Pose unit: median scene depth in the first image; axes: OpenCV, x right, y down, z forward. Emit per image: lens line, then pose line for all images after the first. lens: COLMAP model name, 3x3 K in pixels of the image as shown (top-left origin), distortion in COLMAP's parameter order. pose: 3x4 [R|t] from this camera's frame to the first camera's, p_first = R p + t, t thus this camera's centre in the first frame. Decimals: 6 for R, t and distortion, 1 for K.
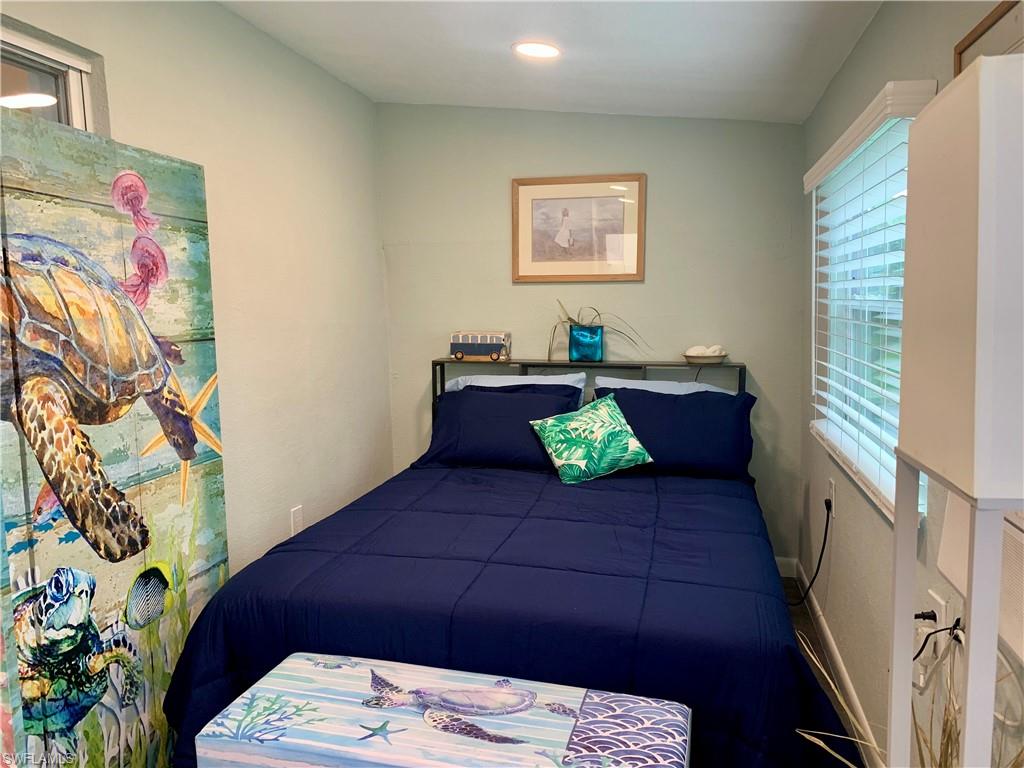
lens RADIAL K [[790.8, 0, 510.1], [0, 790.8, 379.6], [0, 0, 1]] dist [0.061946, -0.126021]
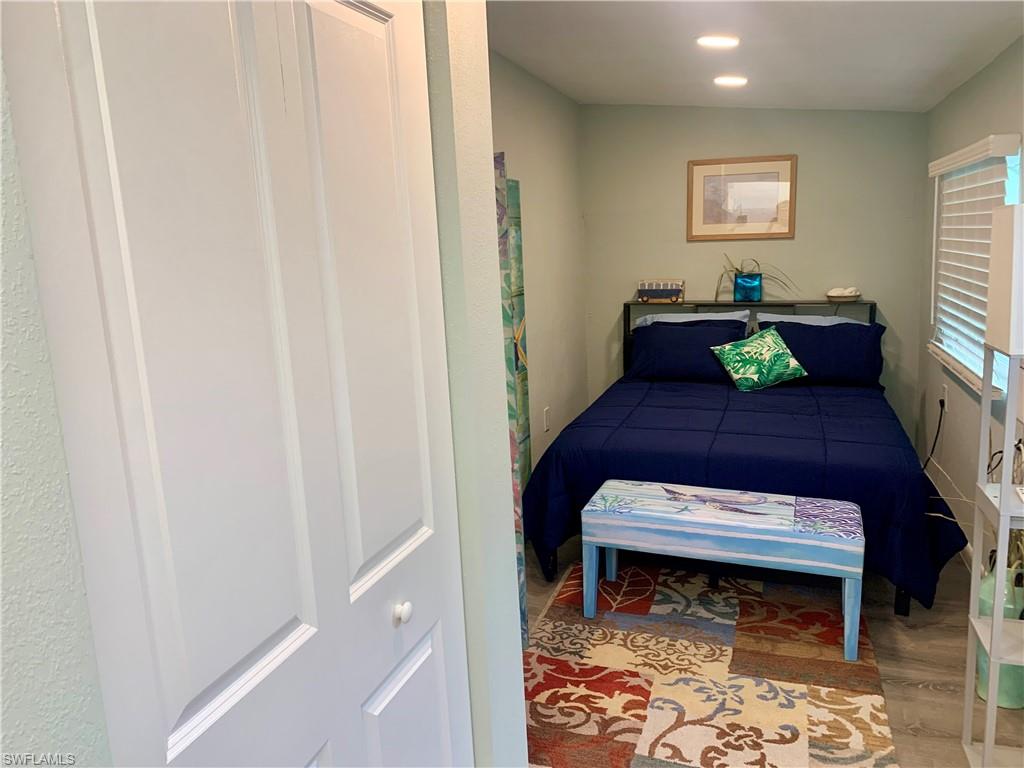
lens RADIAL K [[776.1, 0, 472.4], [0, 776.1, 387.0], [0, 0, 1]] dist [-0.010160, -0.060248]
pose [[0.987448, -0.002966, -0.157919, -0.162182], [0.016999, 0.996012, 0.087584, -0.002430], [0.157029, -0.089169, 0.983560, -0.360708]]
